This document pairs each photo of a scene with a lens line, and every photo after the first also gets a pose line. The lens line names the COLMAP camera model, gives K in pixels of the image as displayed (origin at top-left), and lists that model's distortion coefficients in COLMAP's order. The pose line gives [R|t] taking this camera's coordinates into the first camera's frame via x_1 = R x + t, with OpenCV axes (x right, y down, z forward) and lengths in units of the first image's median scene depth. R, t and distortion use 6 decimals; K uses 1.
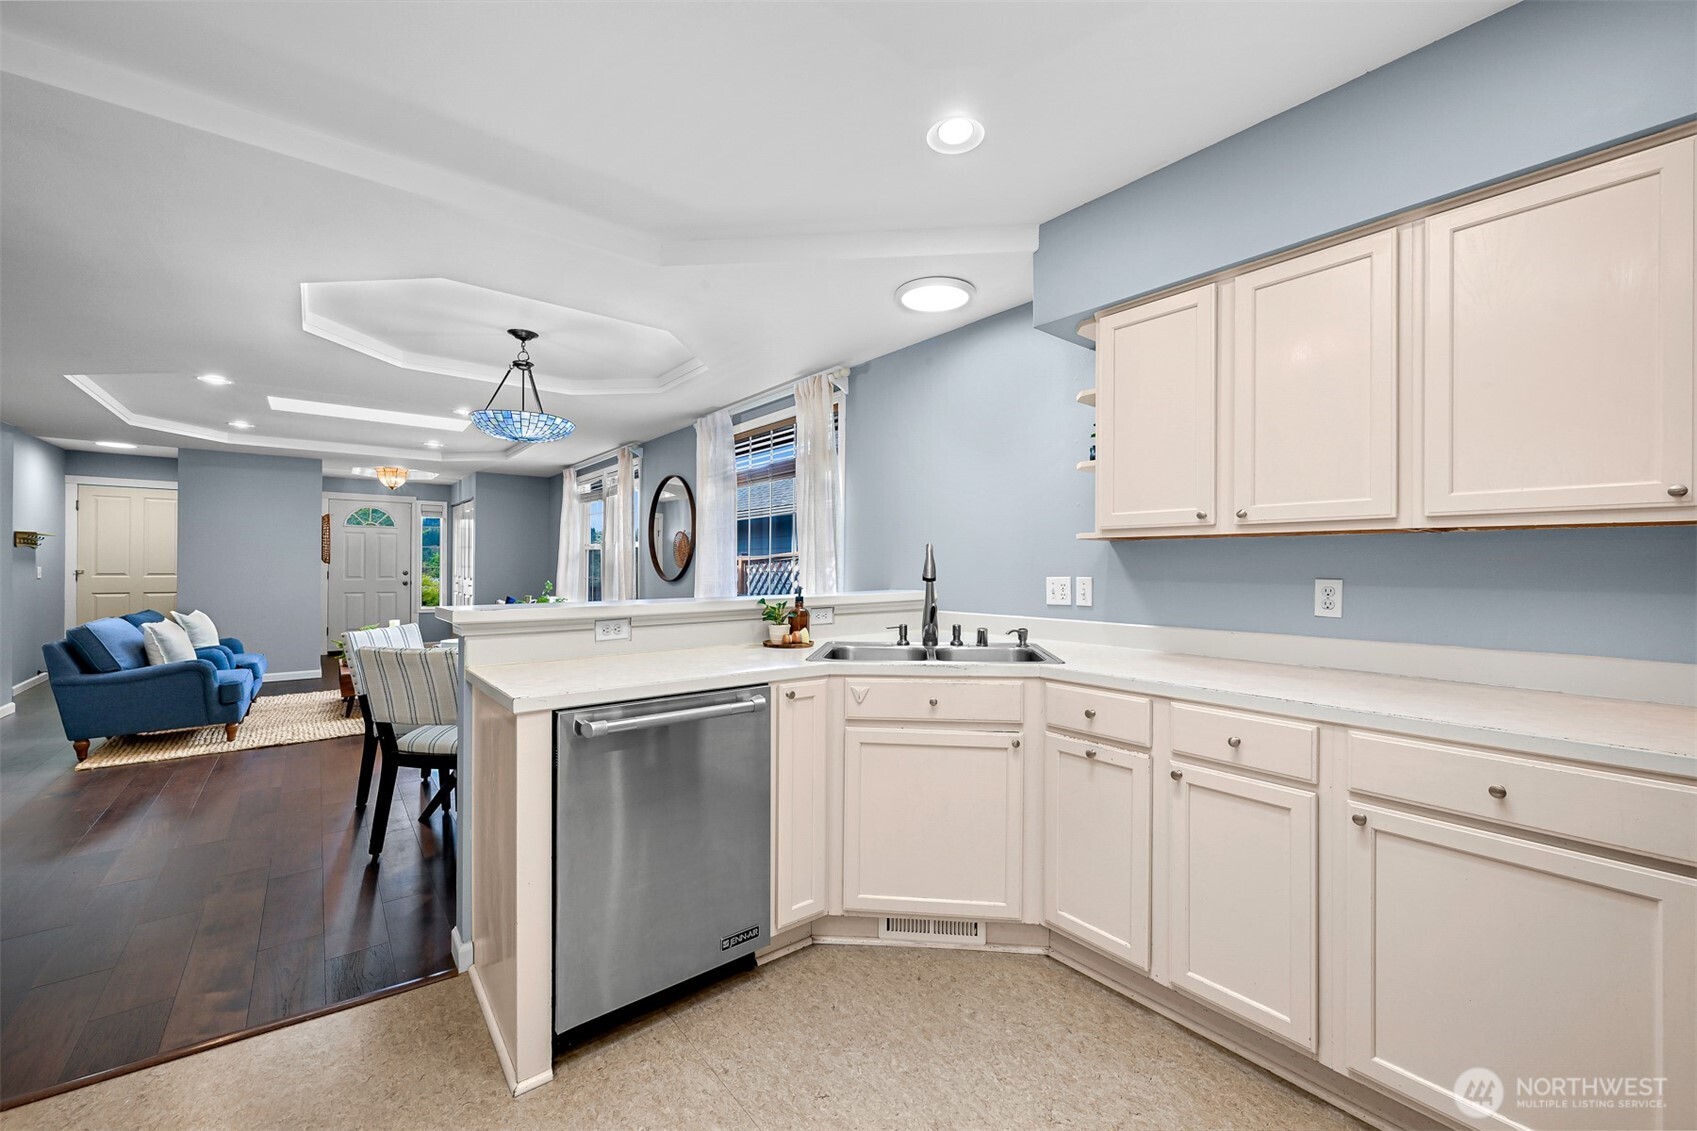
lens RADIAL K [[664.9, 0, 849.6], [0, 664.9, 565.6], [0, 0, 1]] dist [-0.000627, 0.000071]
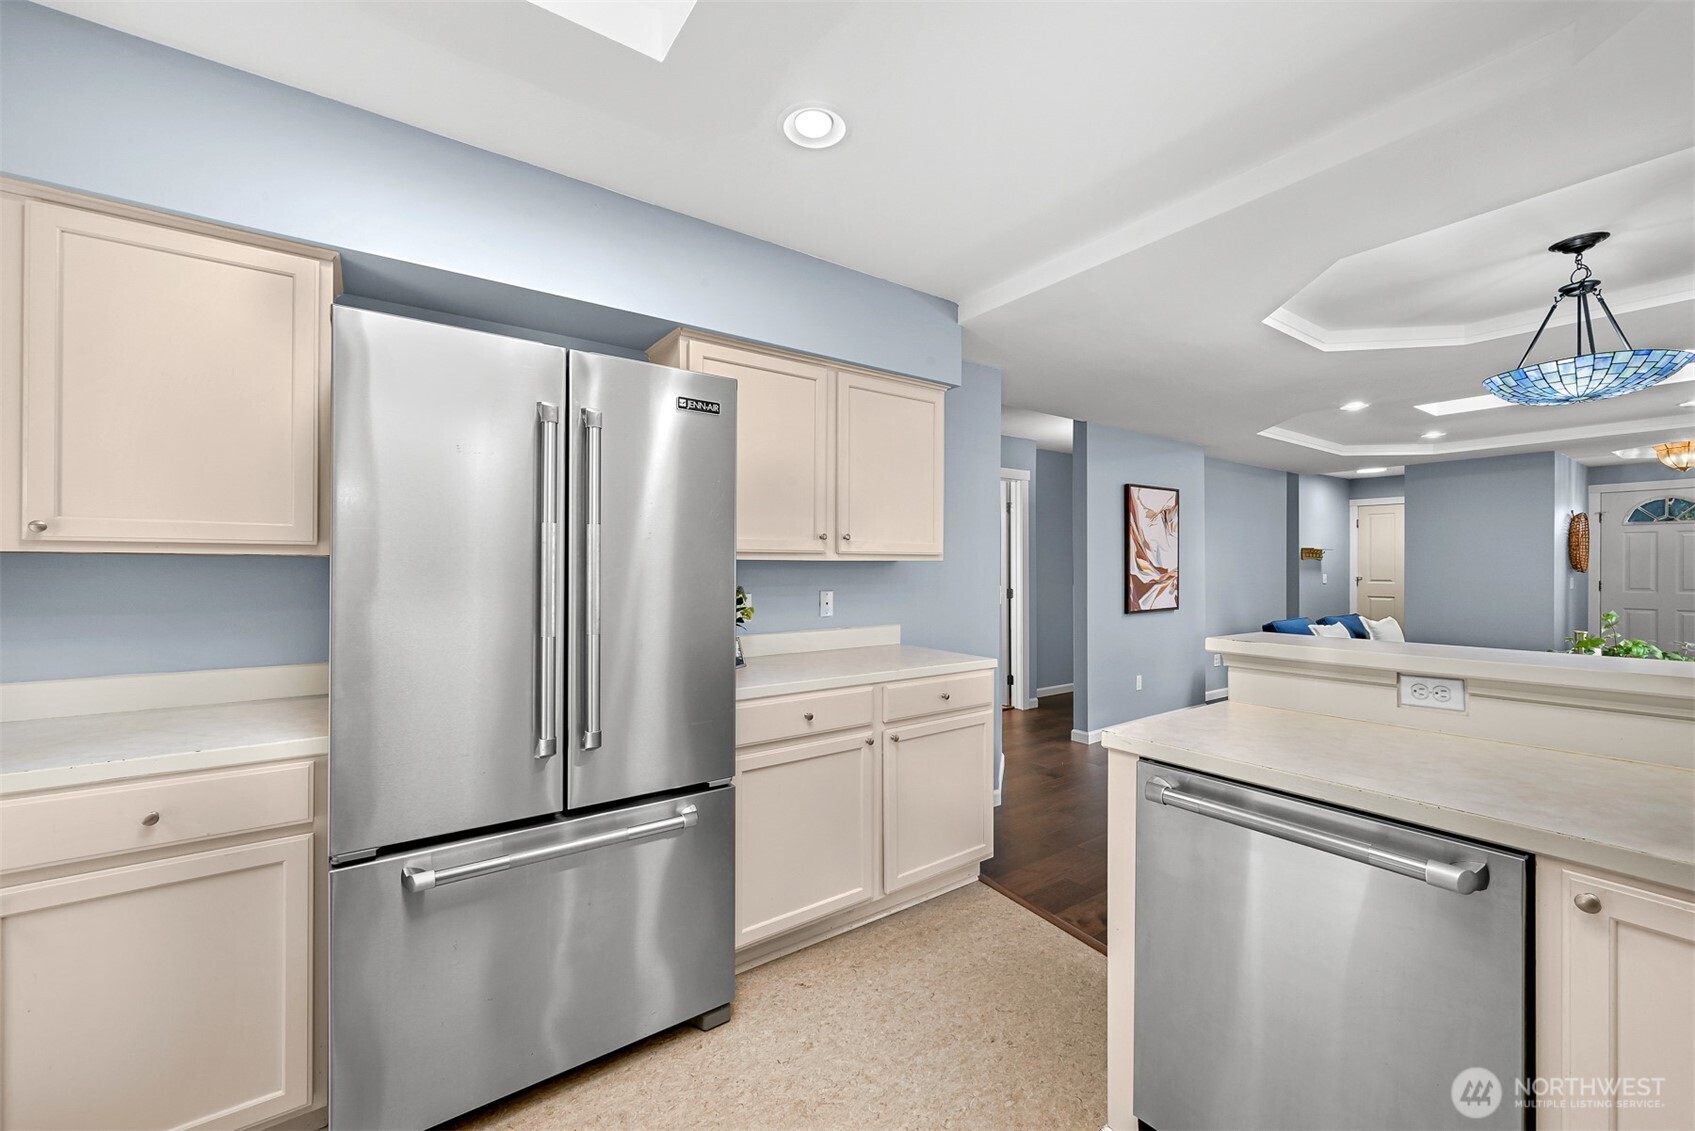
lens RADIAL K [[664.2, 0, 849.7], [0, 664.2, 566.6], [0, 0, 1]] dist [-0.000627, 0.000071]
pose [[-0.055009, -0.003499, -0.998480, 0.140903], [0.000285, 0.999994, -0.003520, -0.011188], [0.998486, -0.000478, -0.055007, 0.191257]]
